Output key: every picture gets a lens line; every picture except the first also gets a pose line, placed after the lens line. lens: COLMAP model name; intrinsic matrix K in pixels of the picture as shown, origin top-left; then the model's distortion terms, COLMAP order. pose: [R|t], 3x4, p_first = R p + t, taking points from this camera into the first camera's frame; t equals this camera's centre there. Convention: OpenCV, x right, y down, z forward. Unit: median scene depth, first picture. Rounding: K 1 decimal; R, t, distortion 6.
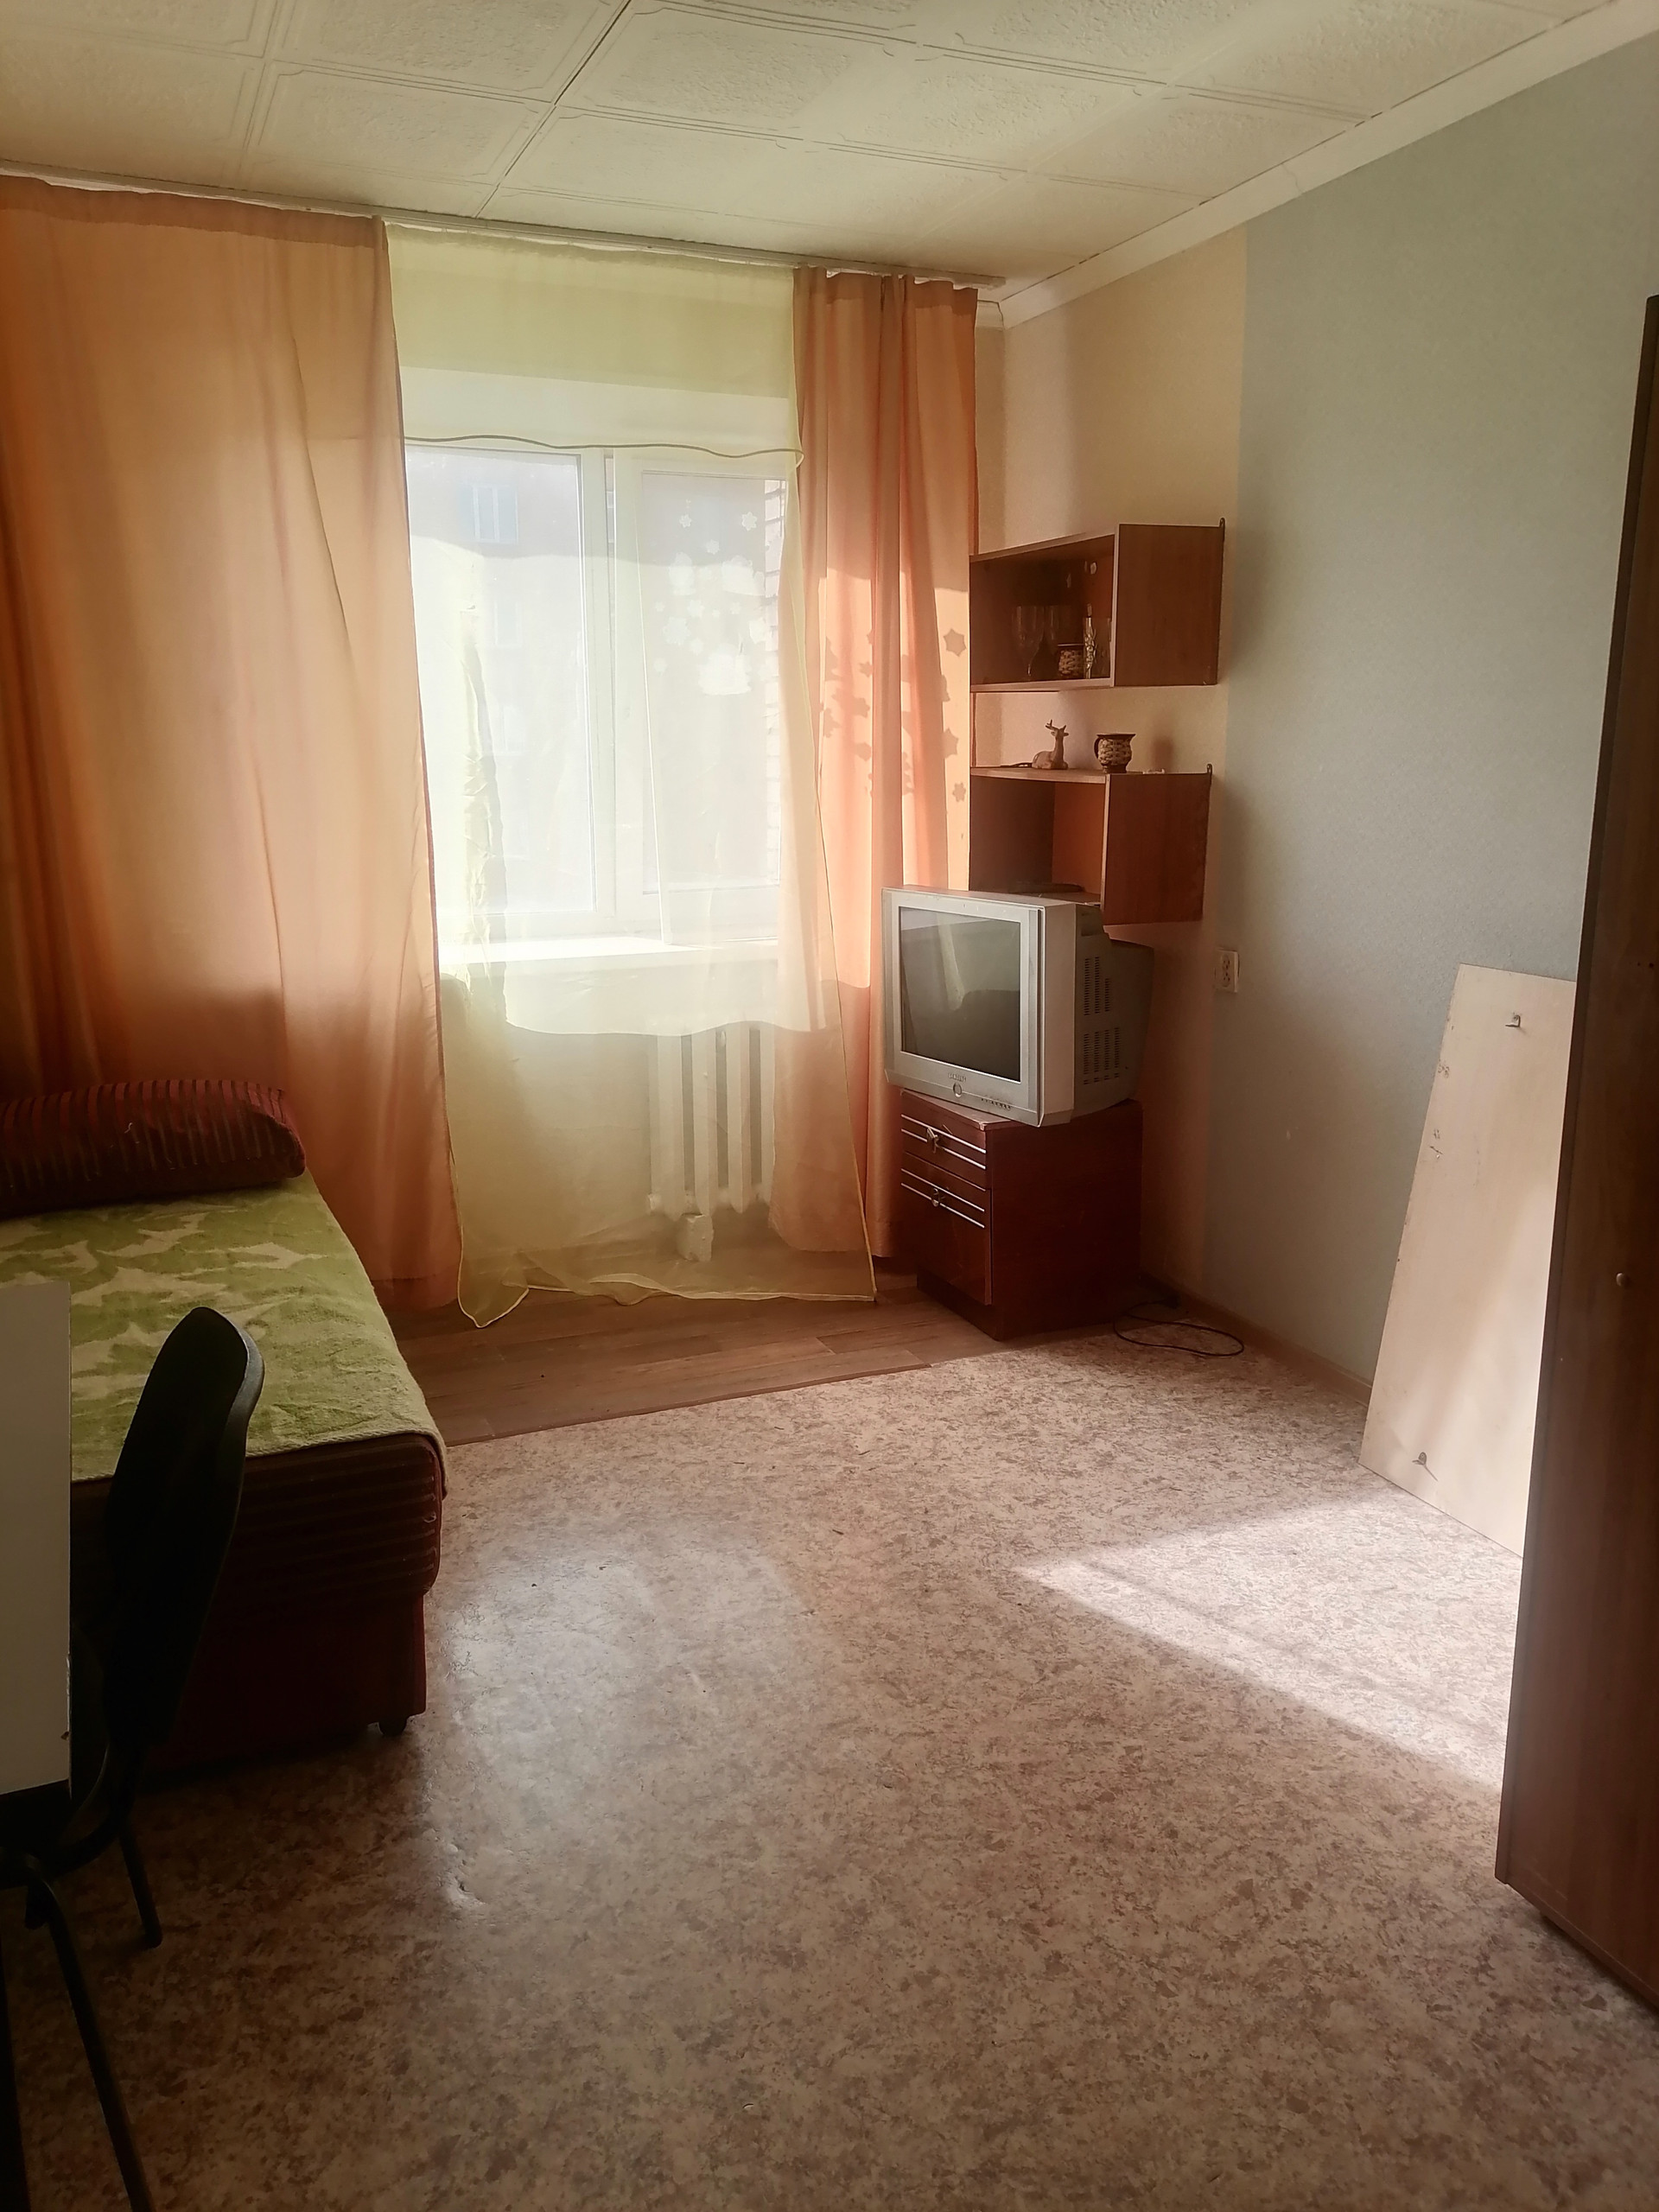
lens RADIAL K [[1677.8, 0, 818.3], [0, 1677.8, 1126.6], [0, 0, 1]] dist [0.031092, -0.001442]
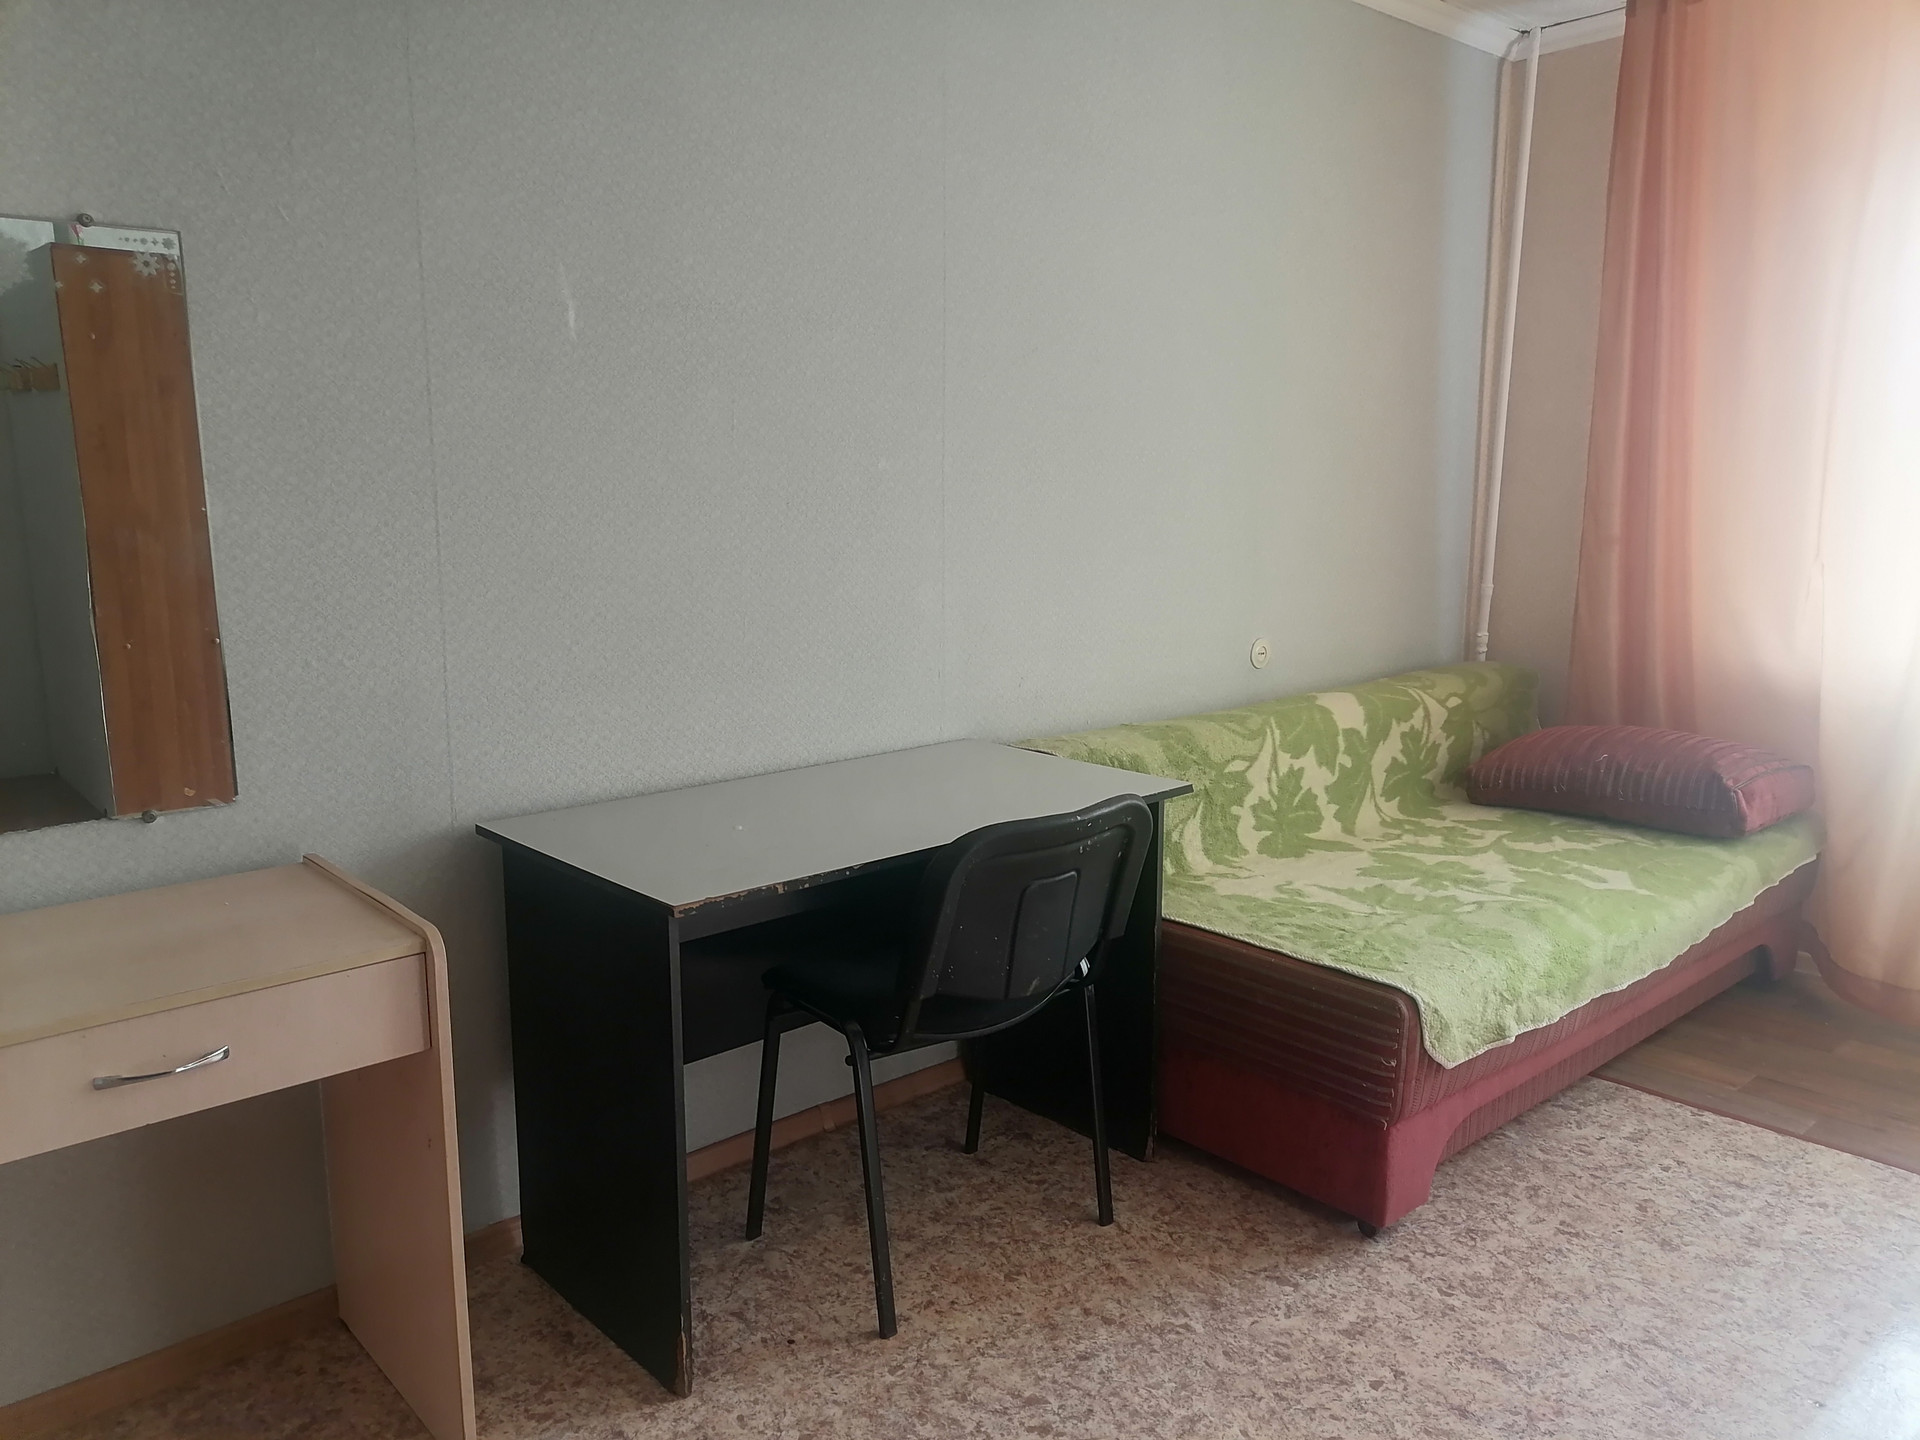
lens RADIAL K [[1456.3, 0, 948.2], [0, 1456.3, 700.4], [0, 0, 1]] dist [0.031092, -0.001442]
pose [[0.330244, 0.165888, -0.929204, 0.991357], [-0.219339, 0.970974, 0.095391, -0.085858], [0.918057, 0.172308, 0.357044, 0.484548]]
